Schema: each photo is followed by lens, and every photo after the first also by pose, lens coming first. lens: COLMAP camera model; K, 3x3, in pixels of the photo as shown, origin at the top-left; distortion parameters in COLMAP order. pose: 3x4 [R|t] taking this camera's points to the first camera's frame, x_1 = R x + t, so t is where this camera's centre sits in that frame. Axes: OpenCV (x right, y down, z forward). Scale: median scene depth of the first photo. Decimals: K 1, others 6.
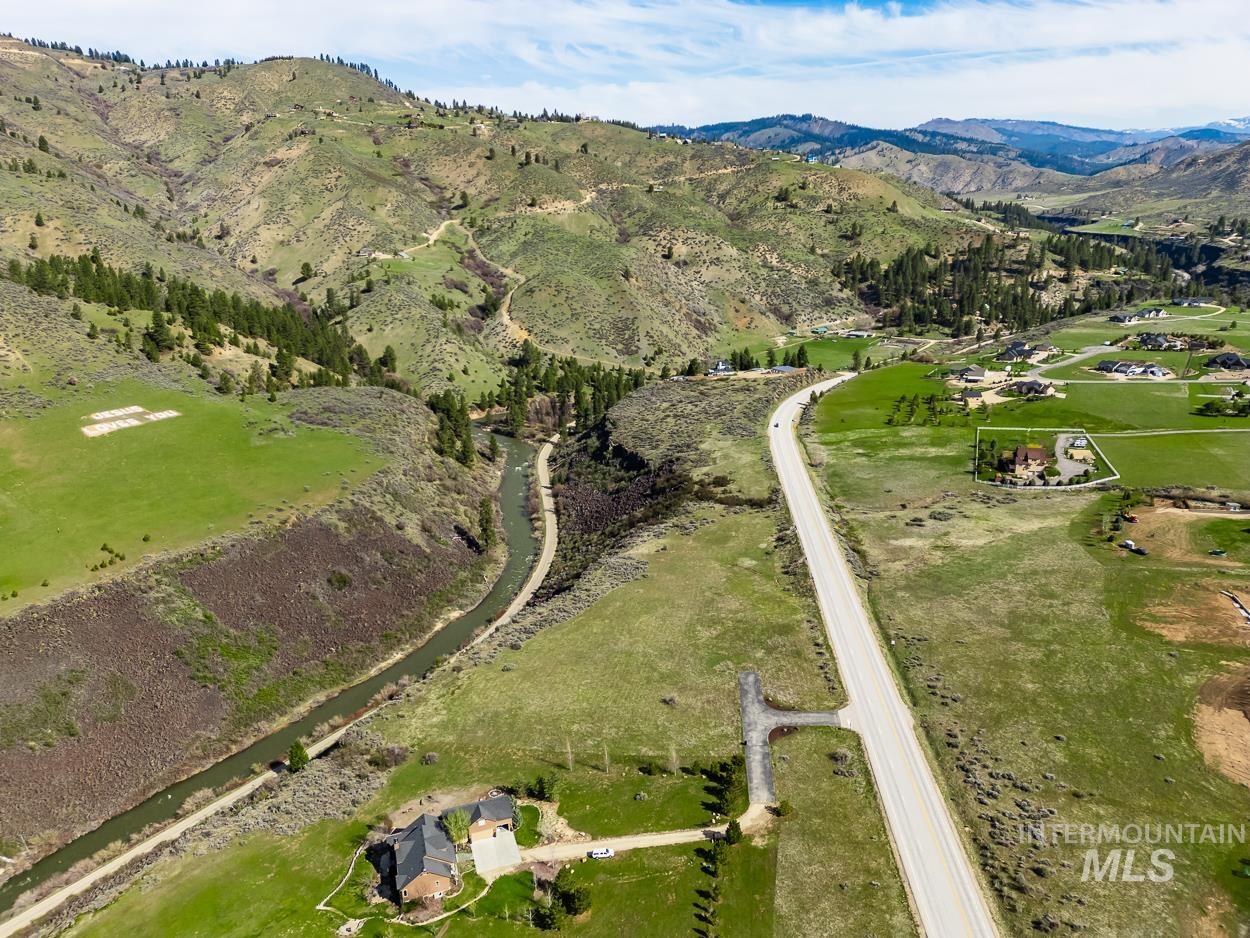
lens RADIAL K [[871.0, 0, 627.4], [0, 871.0, 476.4], [0, 0, 1]] dist [0.076539, -0.068545]
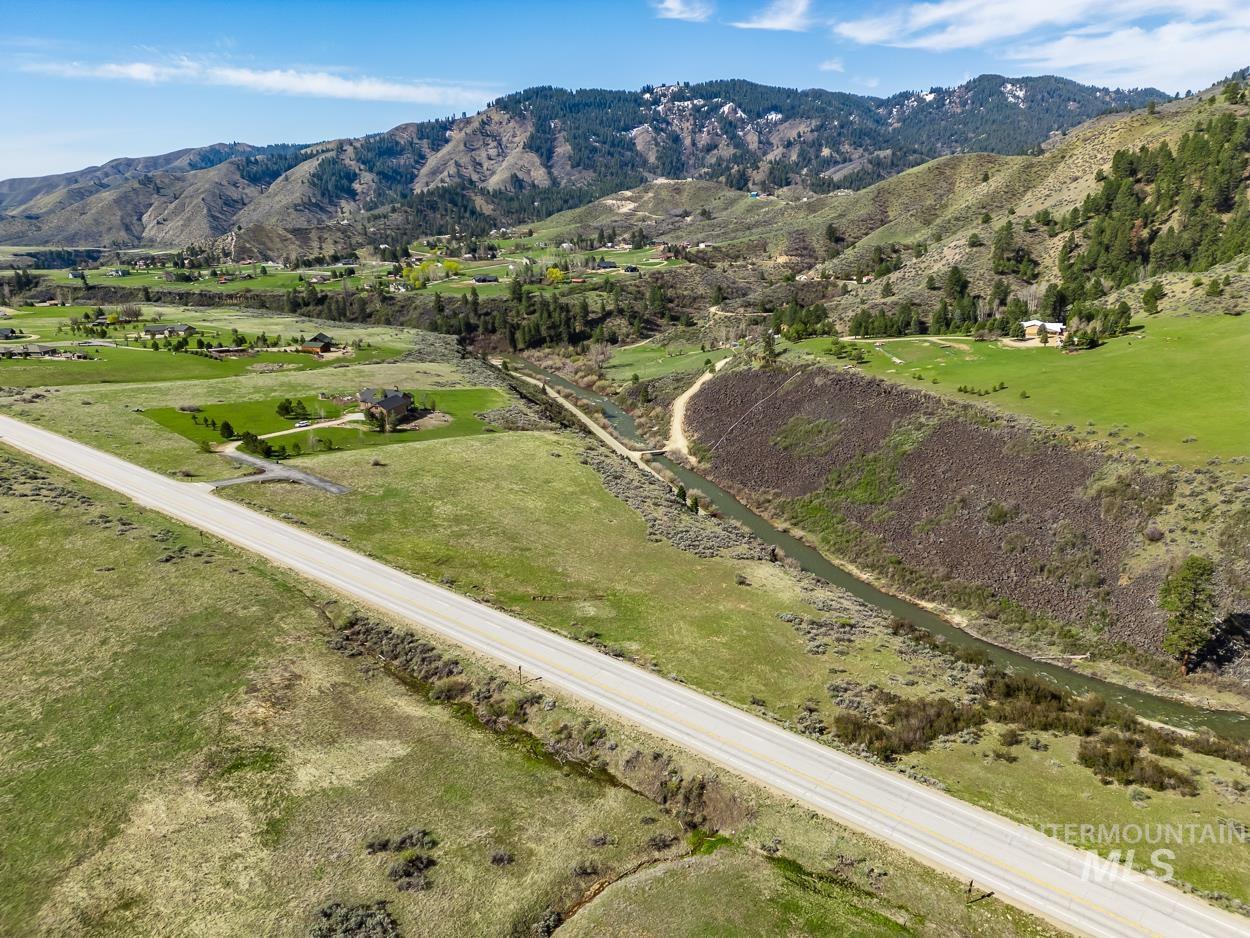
lens RADIAL K [[871.0, 0, 623.1], [0, 871.0, 475.1], [0, 0, 1]] dist [0.076539, -0.068545]
pose [[-0.555224, 0.275395, -0.784783, 0.161622], [-0.251282, 0.843945, 0.473935, -0.069188], [0.792833, 0.460342, -0.399376, 0.374570]]
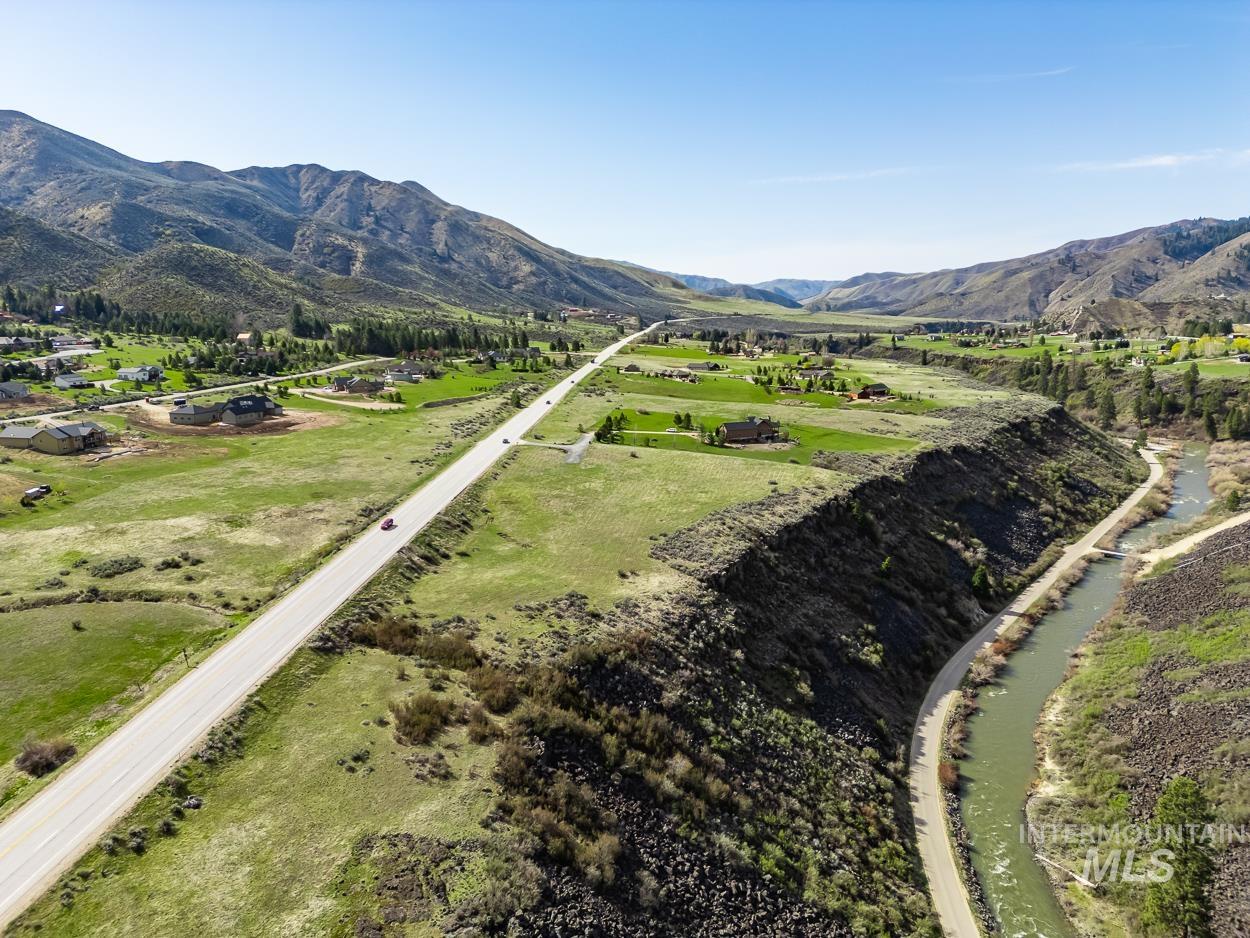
lens RADIAL K [[871.0, 0, 626.3], [0, 871.0, 475.8], [0, 0, 1]] dist [0.076539, -0.068545]
pose [[-0.999376, 0.032213, 0.014488, 0.007595], [0.035072, 0.856340, 0.515220, -0.094856], [0.004190, 0.515407, -0.856935, 0.493814]]
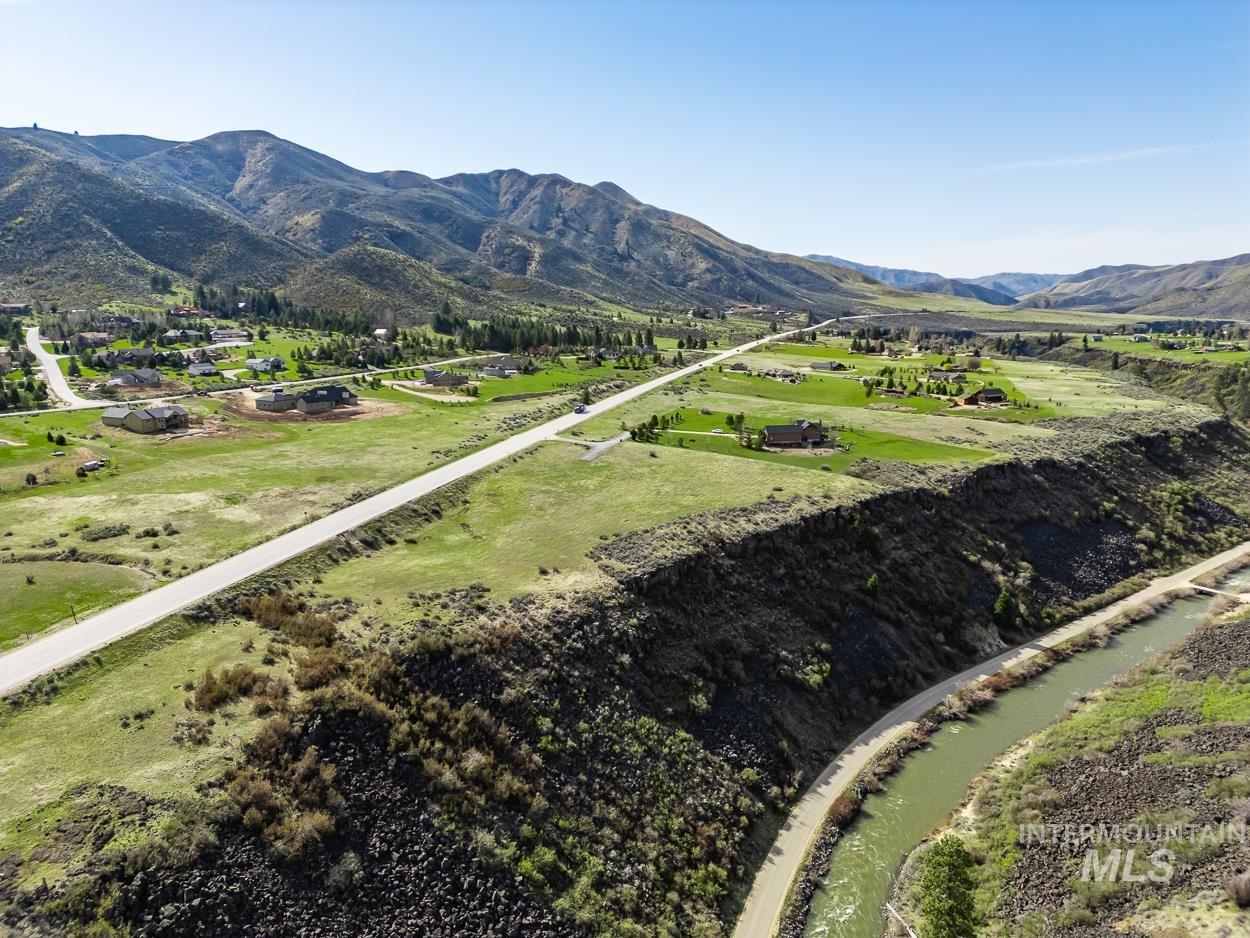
lens RADIAL K [[871.0, 0, 625.1], [0, 871.0, 476.9], [0, 0, 1]] dist [0.076539, -0.068545]
pose [[-0.970889, -0.015036, 0.239059, -0.055271], [0.110534, 0.857287, 0.502834, -0.091018], [-0.212503, 0.514620, -0.830668, 0.487201]]
